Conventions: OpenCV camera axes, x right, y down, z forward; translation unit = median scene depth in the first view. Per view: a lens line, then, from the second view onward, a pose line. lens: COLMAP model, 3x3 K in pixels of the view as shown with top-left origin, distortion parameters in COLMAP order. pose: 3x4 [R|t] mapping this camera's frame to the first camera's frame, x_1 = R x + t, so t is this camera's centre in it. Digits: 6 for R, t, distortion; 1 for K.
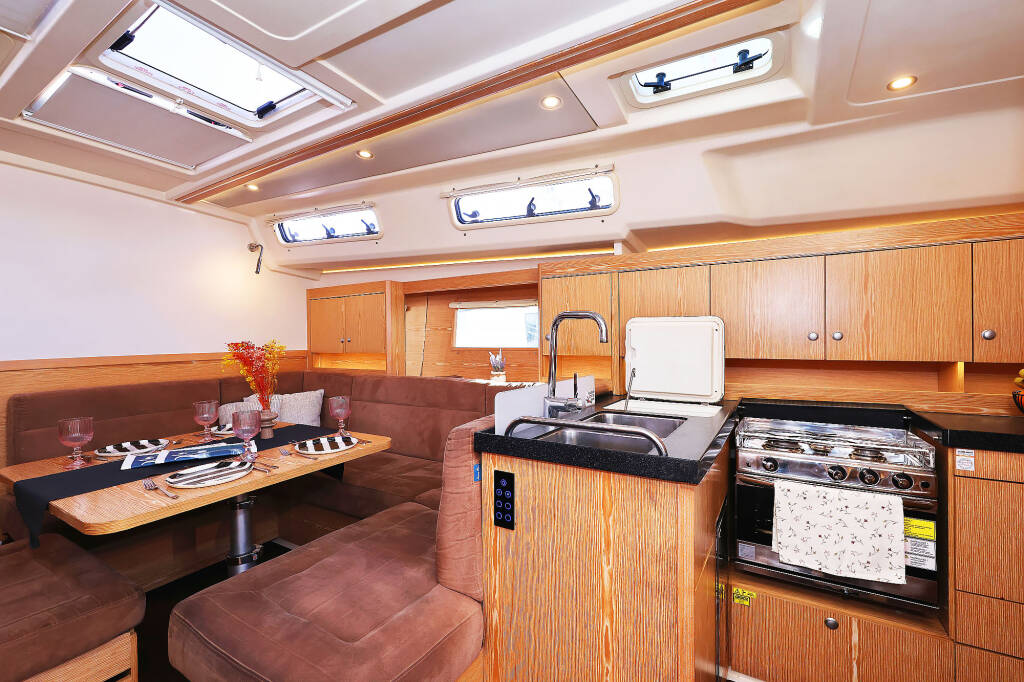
lens RADIAL K [[423.1, 0, 487.8], [0, 423.1, 338.8], [0, 0, 1]] dist [-0.000949, -0.000178]
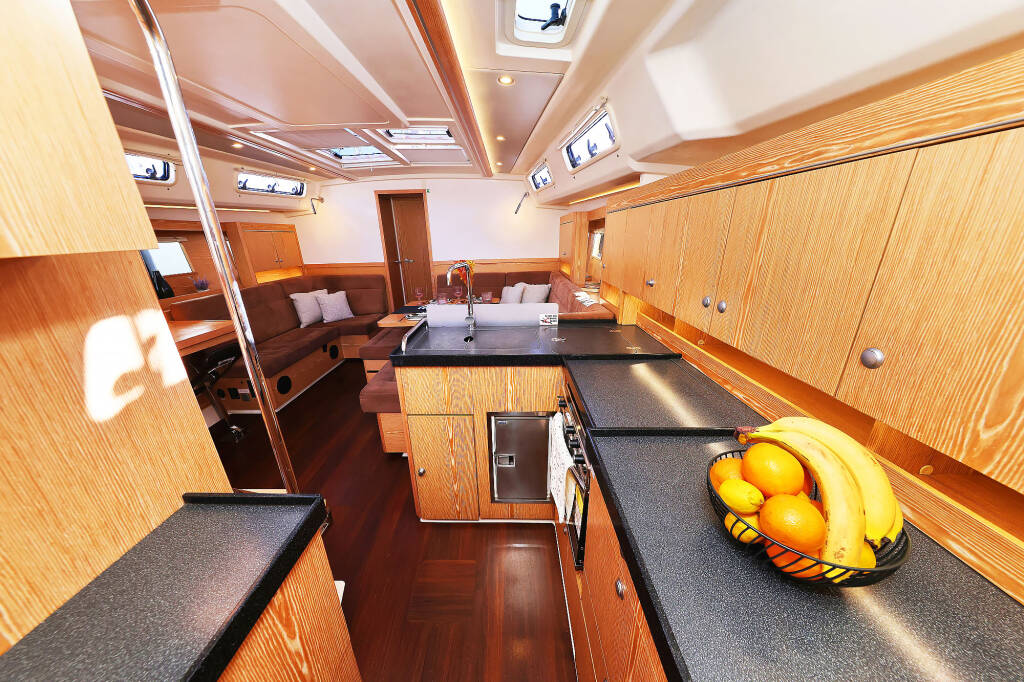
lens RADIAL K [[323.0, 0, 512.0], [0, 323.0, 341.0], [0, 0, 1]] dist [0.000087, 0.000018]
pose [[0.512567, 0.271063, -0.814739, 1.189662], [0.009690, 0.946977, 0.321155, -0.144043], [0.858593, -0.172508, 0.482763, 0.438445]]
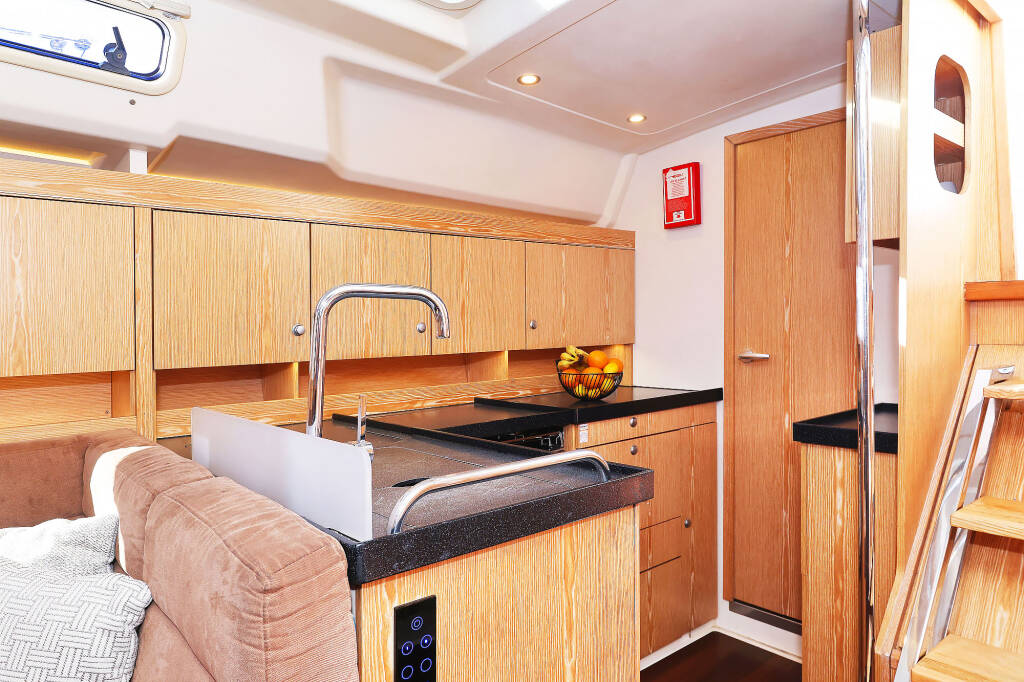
lens RADIAL K [[673.1, 0, 510.9], [0, 673.1, 324.5], [0, 0, 1]] dist [0.029901, 0.000372]
pose [[0.311889, -0.004921, 0.950106, -0.500071], [0.014712, 0.999892, 0.000350, -0.011139], [-0.950005, 0.013869, 0.311928, 0.456615]]
